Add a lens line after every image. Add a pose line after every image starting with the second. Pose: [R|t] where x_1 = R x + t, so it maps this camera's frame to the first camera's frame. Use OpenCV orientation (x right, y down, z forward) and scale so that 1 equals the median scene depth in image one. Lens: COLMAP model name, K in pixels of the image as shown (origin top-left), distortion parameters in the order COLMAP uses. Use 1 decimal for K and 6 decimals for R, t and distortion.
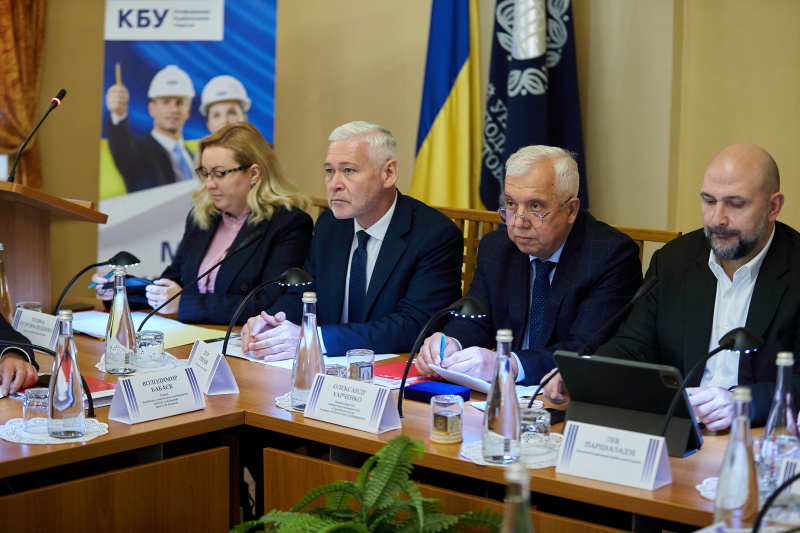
lens RADIAL K [[1624.5, 0, 402.3], [0, 1624.5, 273.5], [0, 0, 1]] dist [-0.197293, 0.000000]
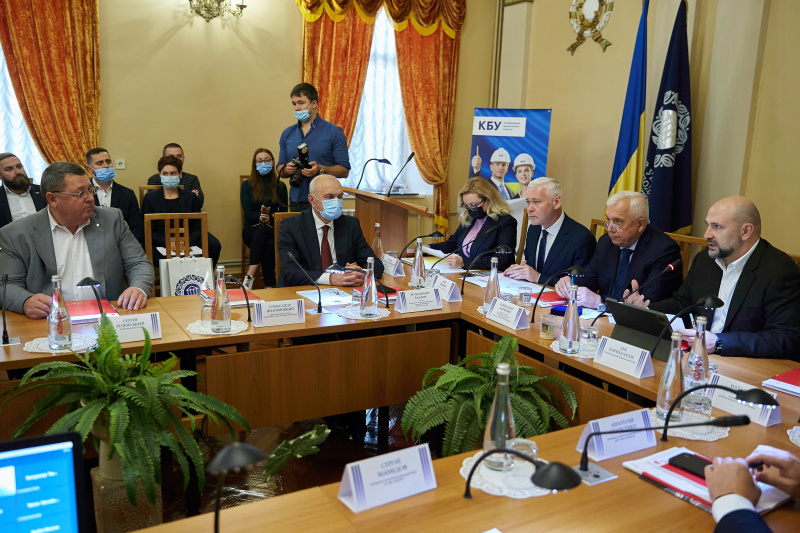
lens RADIAL K [[694.5, 0, 406.6], [0, 694.5, 268.4], [0, 0, 1]] dist [-0.044516, 0.045678]
pose [[0.937460, 0.082697, -0.338128, 0.110833], [-0.068014, 0.996163, 0.055068, -0.013023], [0.341385, -0.028626, 0.939488, 0.100077]]
